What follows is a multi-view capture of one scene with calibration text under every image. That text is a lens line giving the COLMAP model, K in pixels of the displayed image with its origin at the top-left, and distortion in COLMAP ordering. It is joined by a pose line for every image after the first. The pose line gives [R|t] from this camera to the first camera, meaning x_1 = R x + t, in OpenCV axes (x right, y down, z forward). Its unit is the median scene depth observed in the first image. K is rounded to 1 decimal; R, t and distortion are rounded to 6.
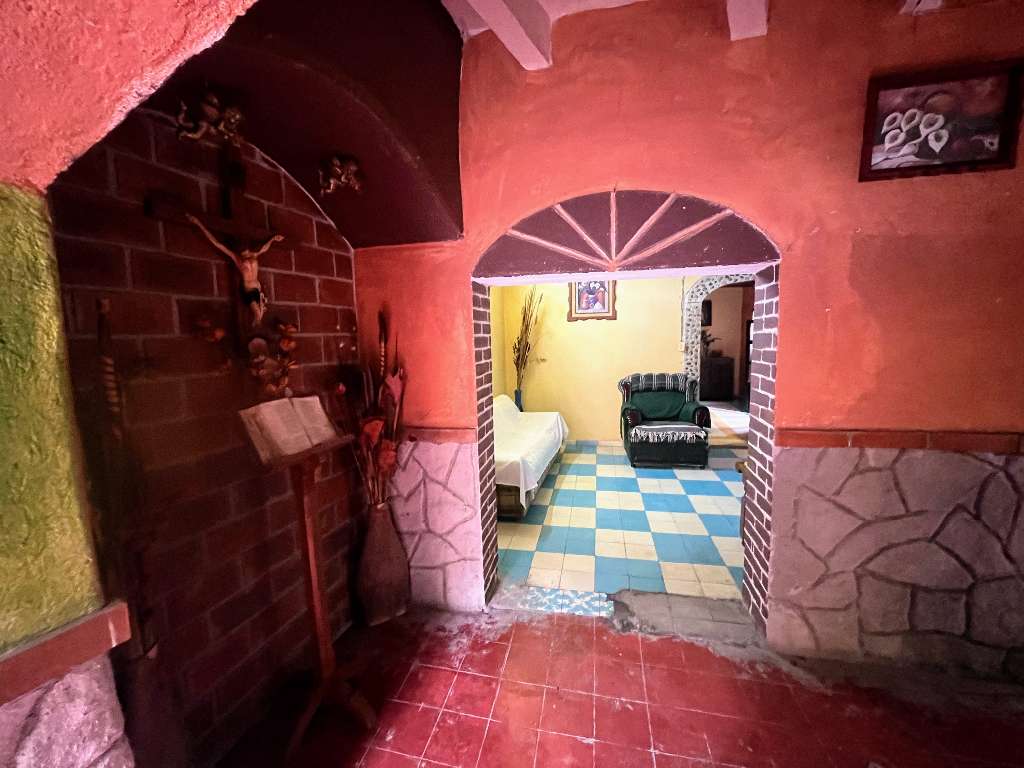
lens RADIAL K [[410.4, 0, 512.2], [0, 410.4, 384.9], [0, 0, 1]] dist [0.000627, 0.000166]
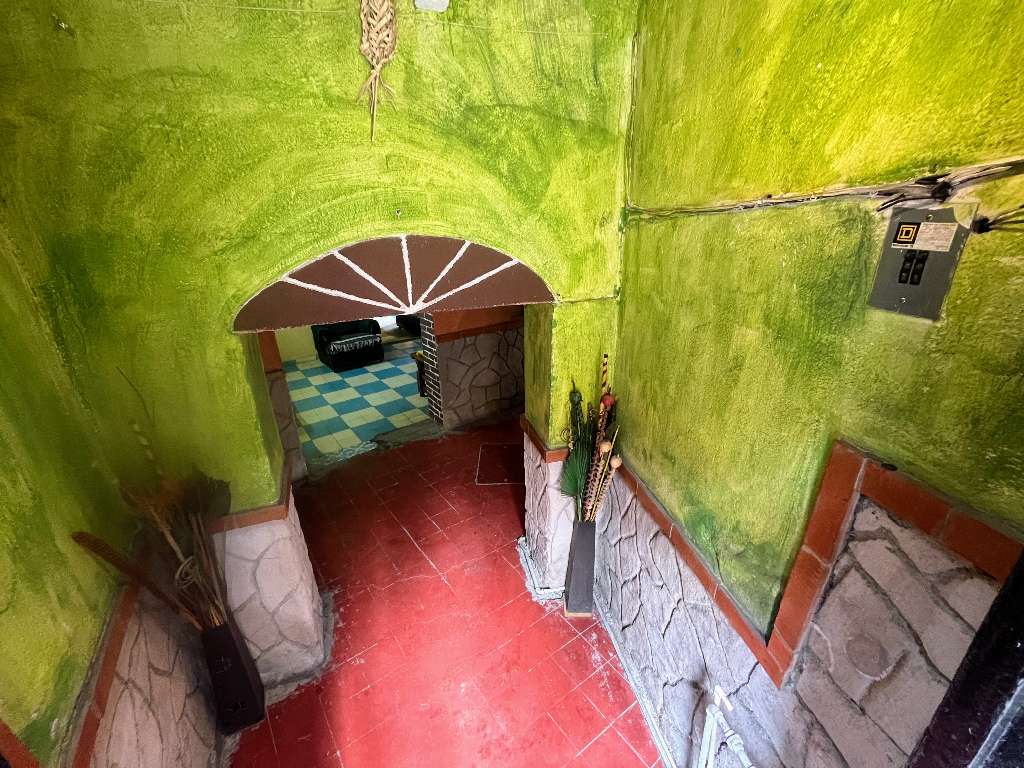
lens RADIAL K [[410.4, 0, 518.6], [0, 410.4, 380.1], [0, 0, 1]] dist [0.000627, 0.000166]
pose [[0.633196, -0.263369, 0.727805, -0.346691], [0.081000, 0.957711, 0.276094, -0.111475], [-0.769741, -0.115869, 0.627752, -0.354363]]
